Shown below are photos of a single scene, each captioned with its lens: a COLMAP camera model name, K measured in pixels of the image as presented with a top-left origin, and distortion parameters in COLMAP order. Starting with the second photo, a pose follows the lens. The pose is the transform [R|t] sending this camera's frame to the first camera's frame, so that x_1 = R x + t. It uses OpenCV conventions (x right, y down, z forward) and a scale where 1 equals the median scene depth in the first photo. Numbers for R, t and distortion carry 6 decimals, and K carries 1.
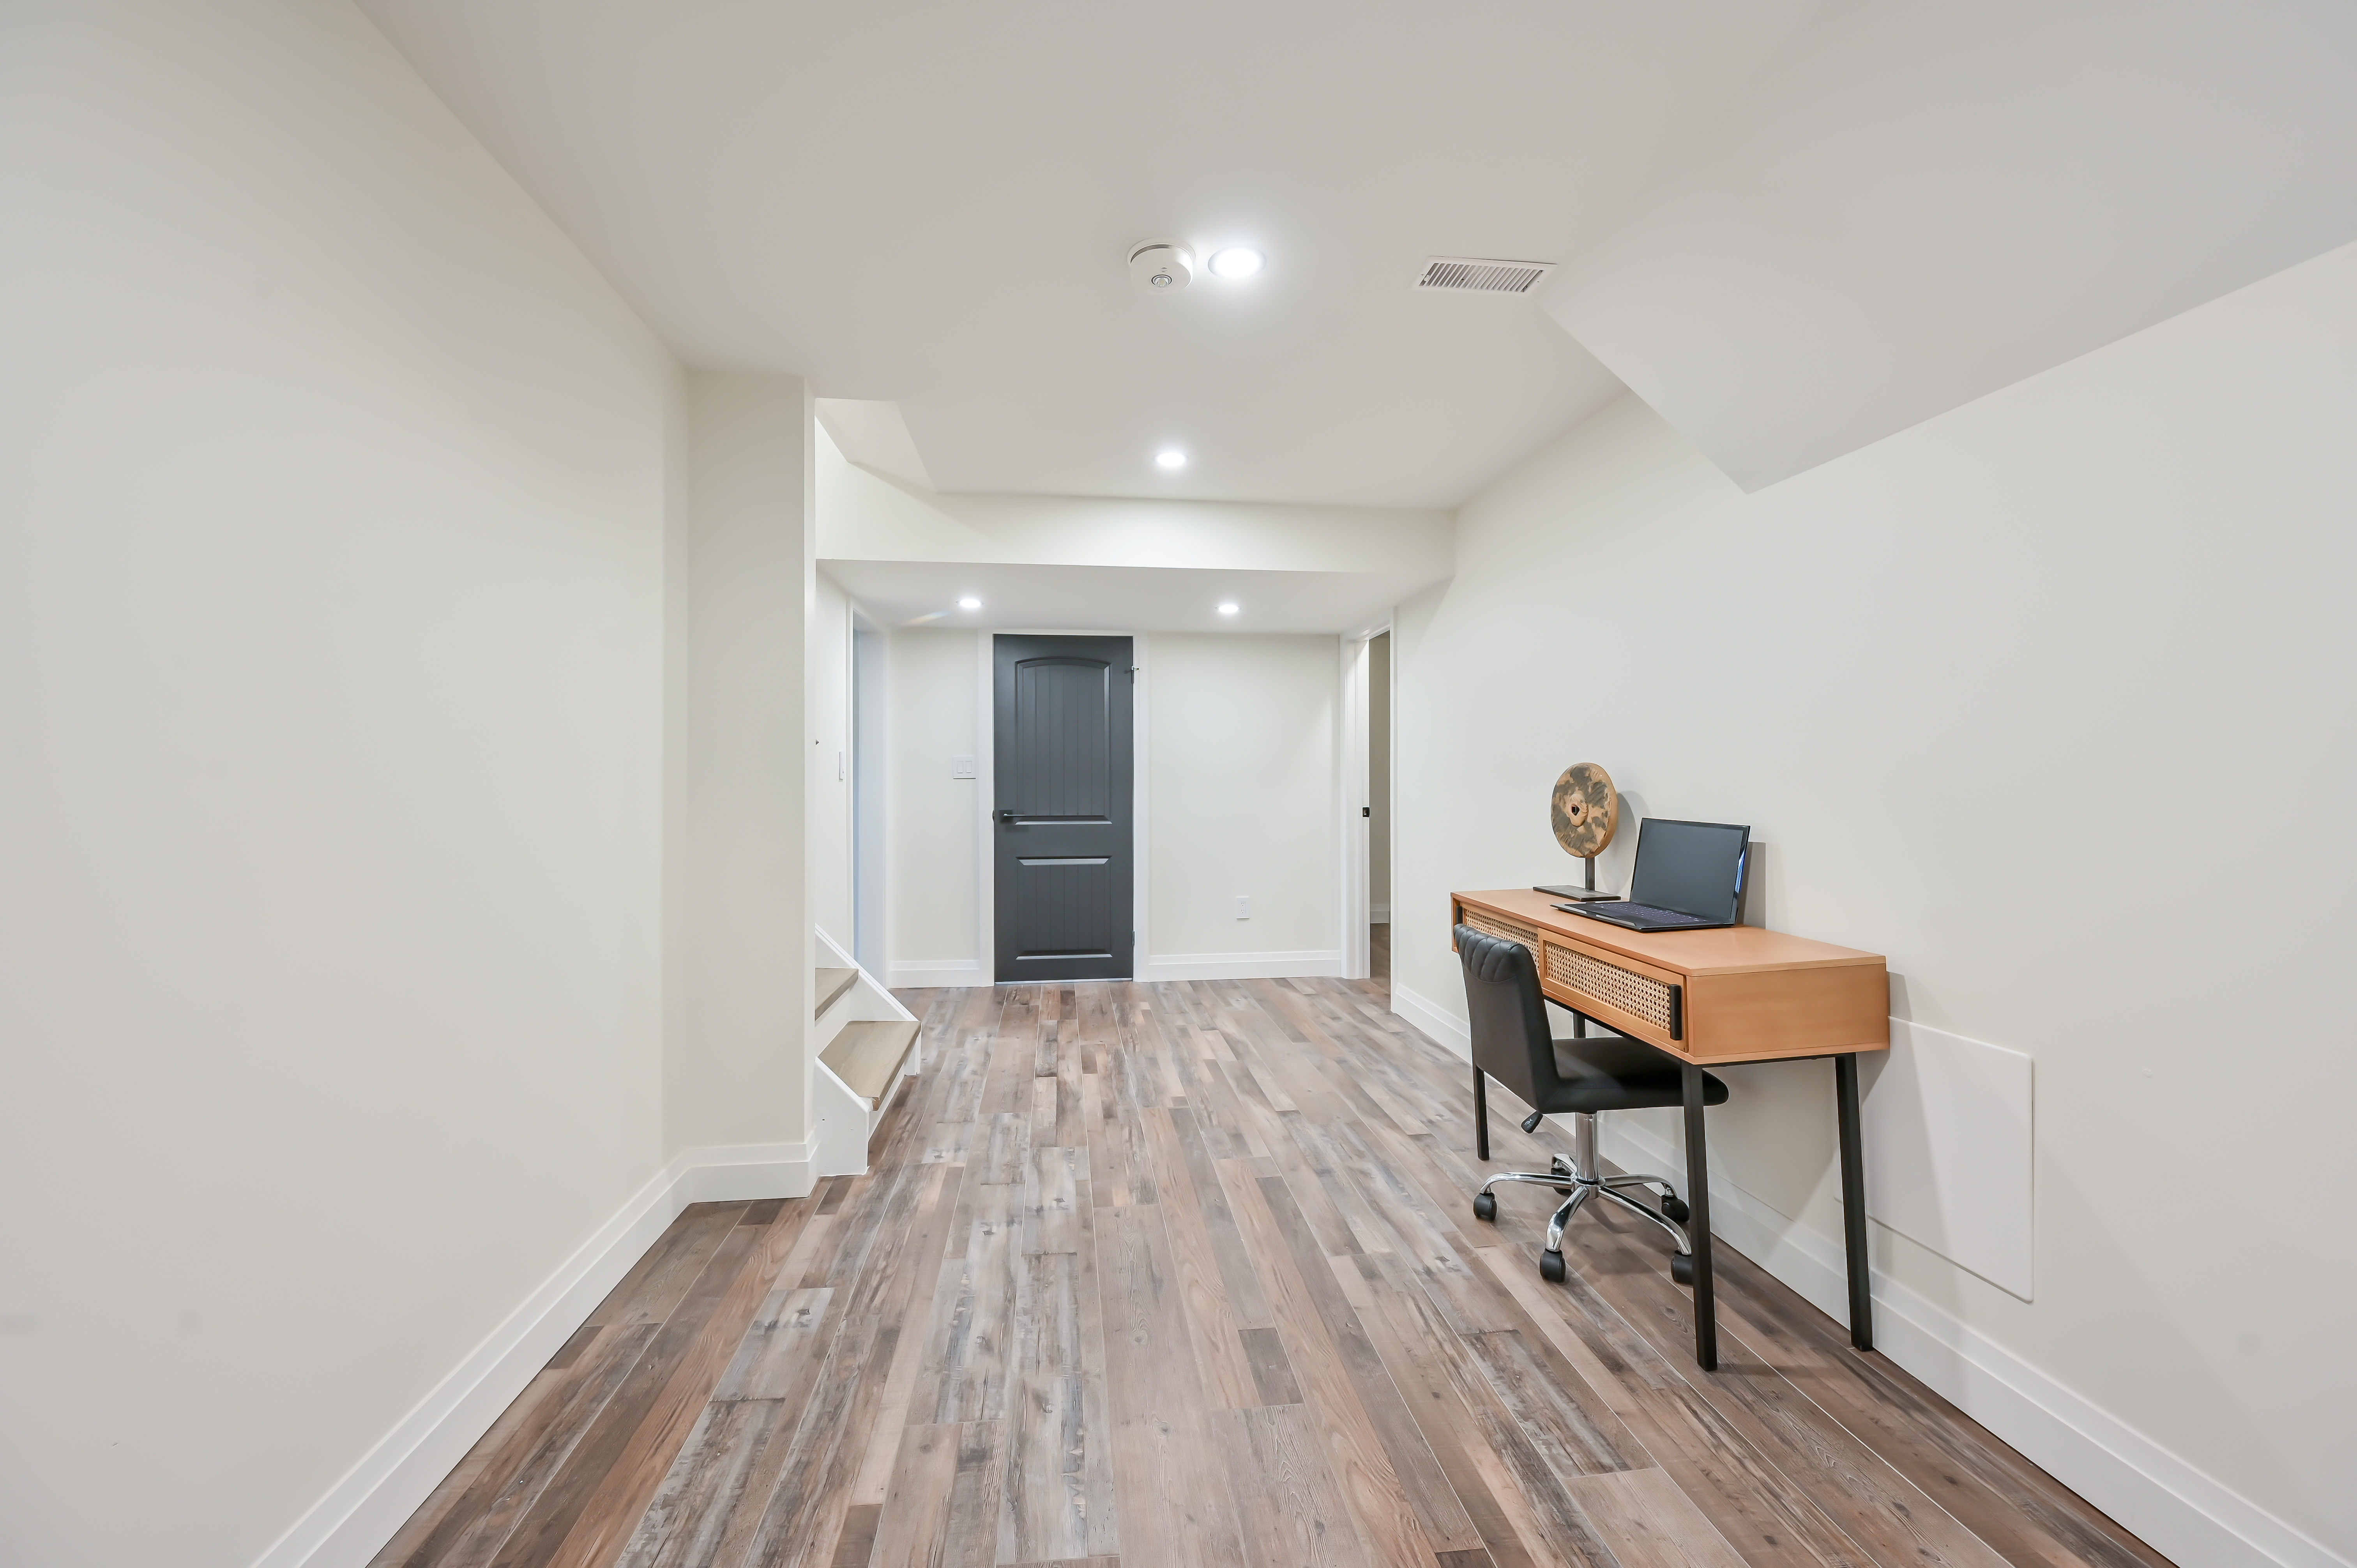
lens RADIAL K [[949.1, 0, 1185.8], [0, 949.1, 780.4], [0, 0, 1]] dist [-0.000316, -0.000264]
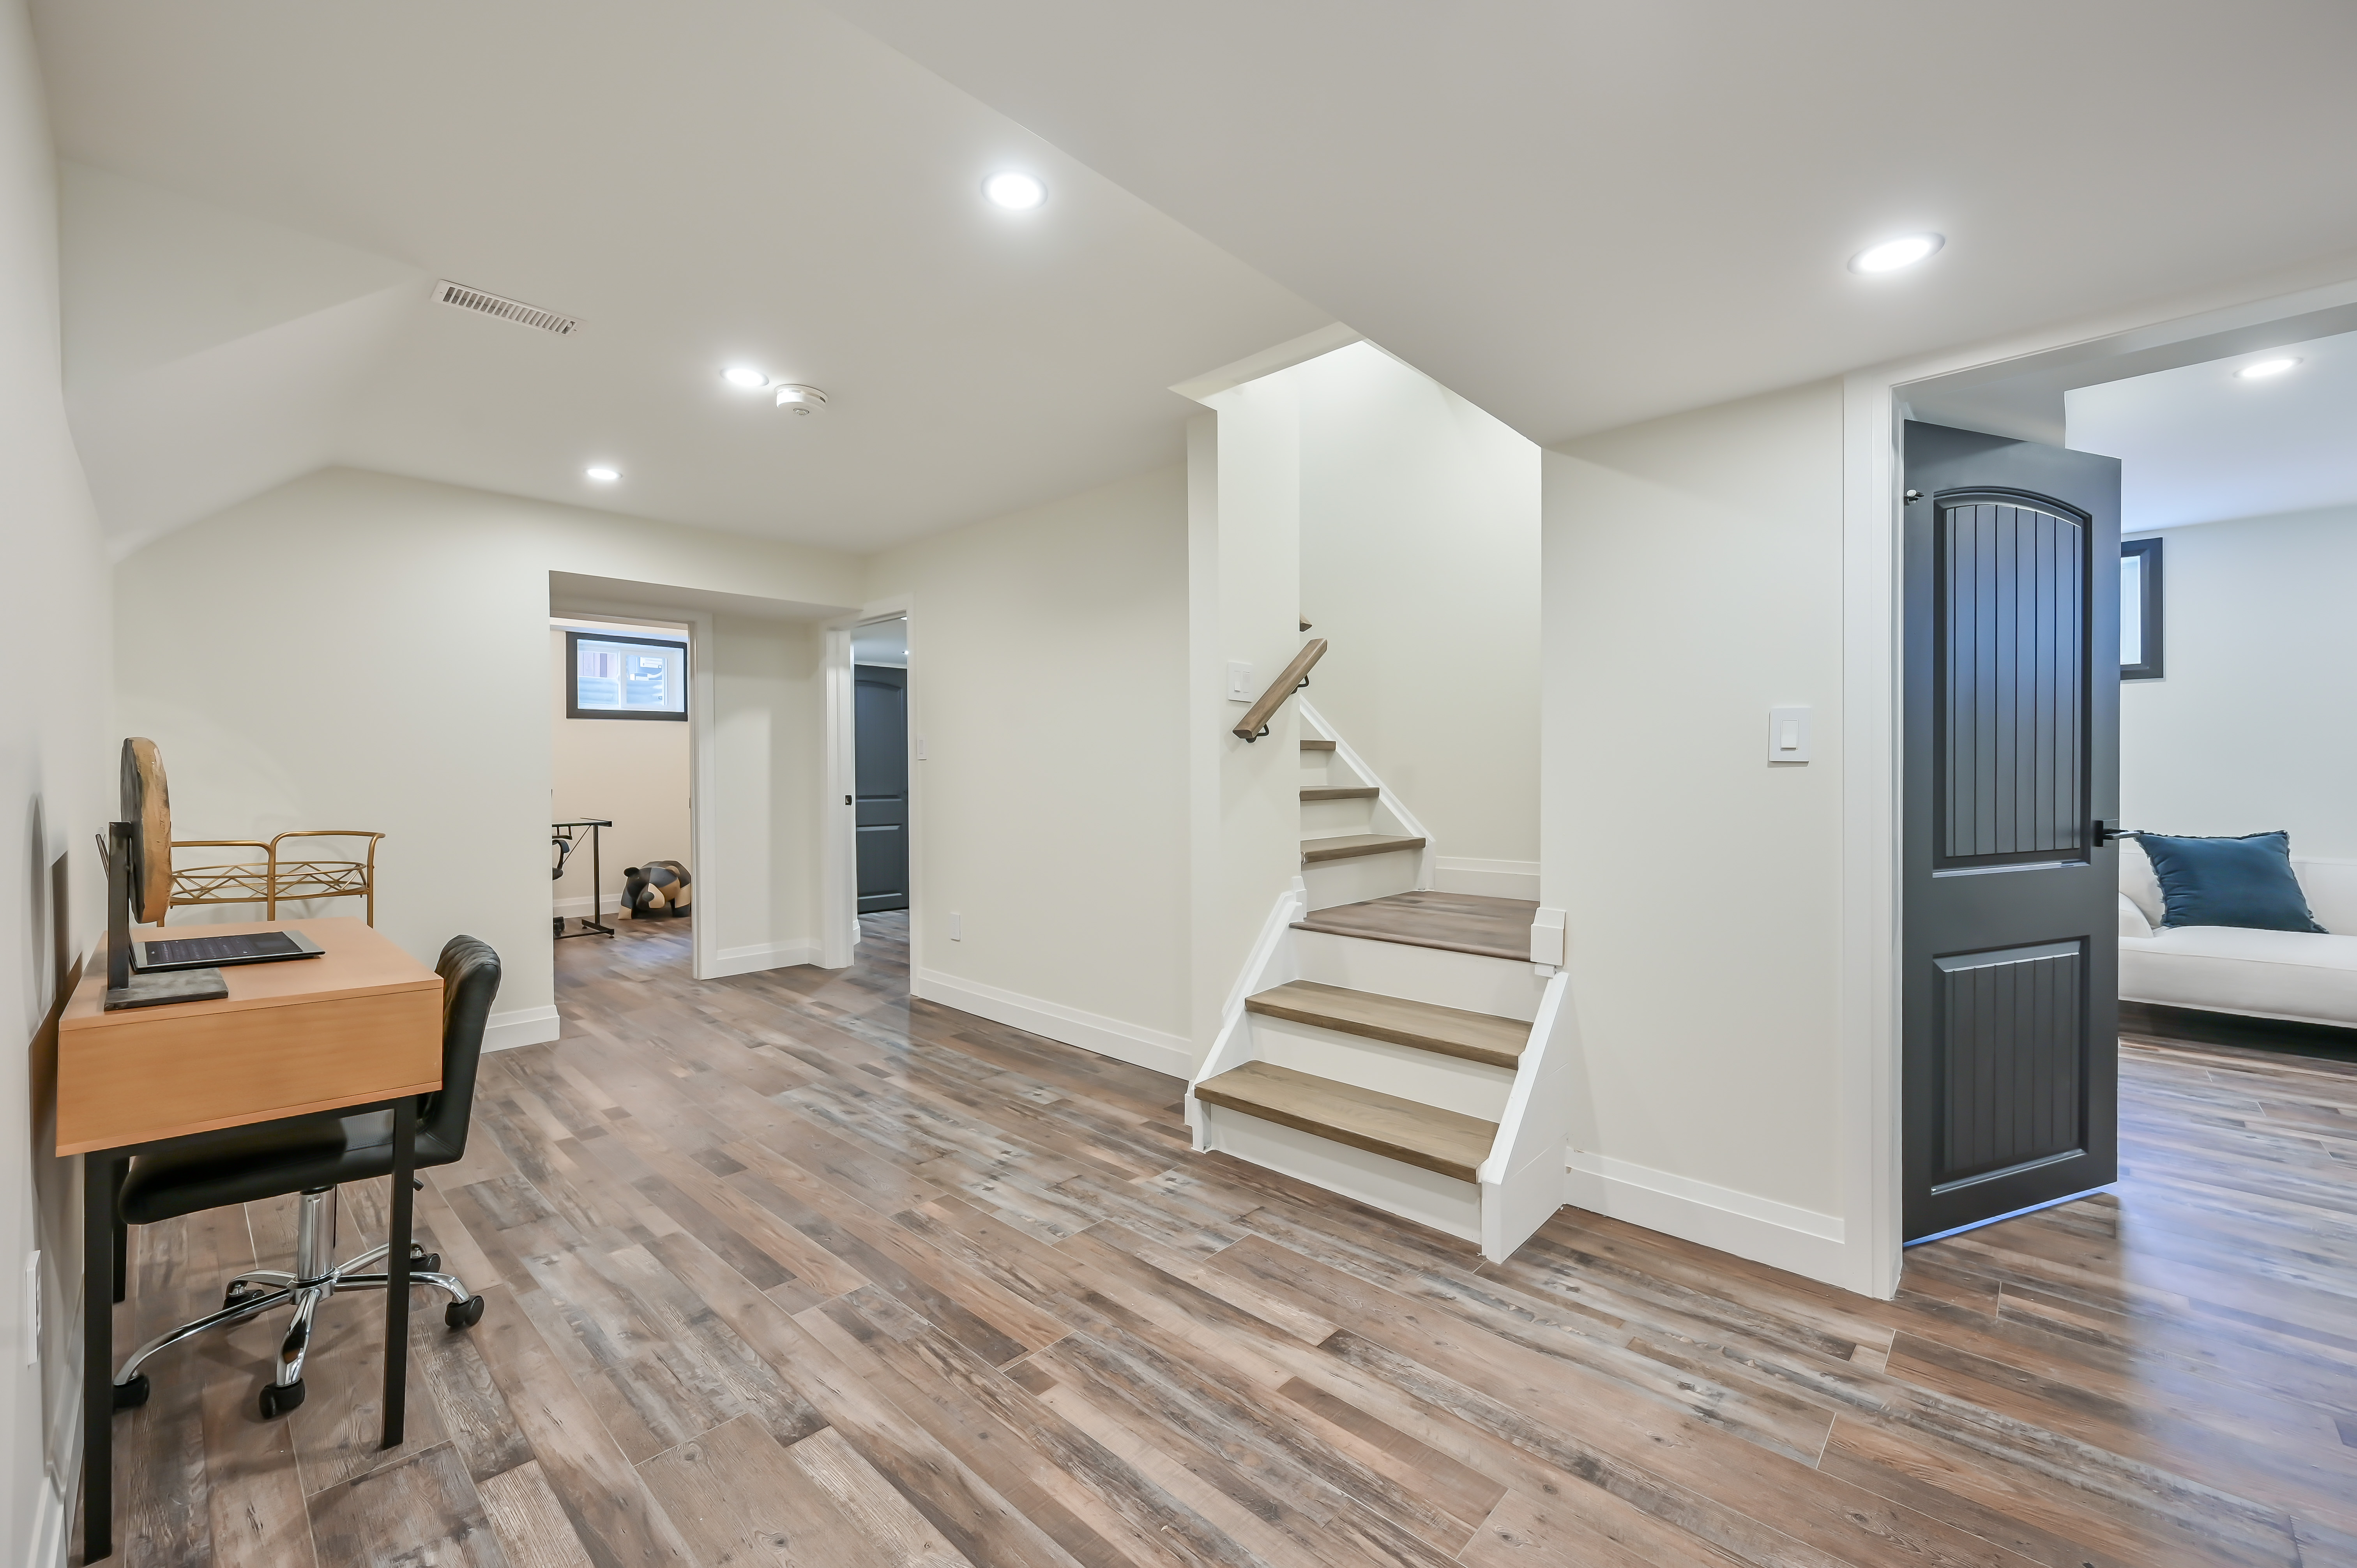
lens RADIAL K [[949.1, 0, 1185.8], [0, 949.1, 780.4], [0, 0, 1]] dist [-0.000316, -0.000264]
pose [[-0.772595, 0.011521, -0.634795, 0.316513], [0.005239, 0.999917, 0.011770, 0.004996], [0.634878, 0.005768, -0.772591, 1.804781]]
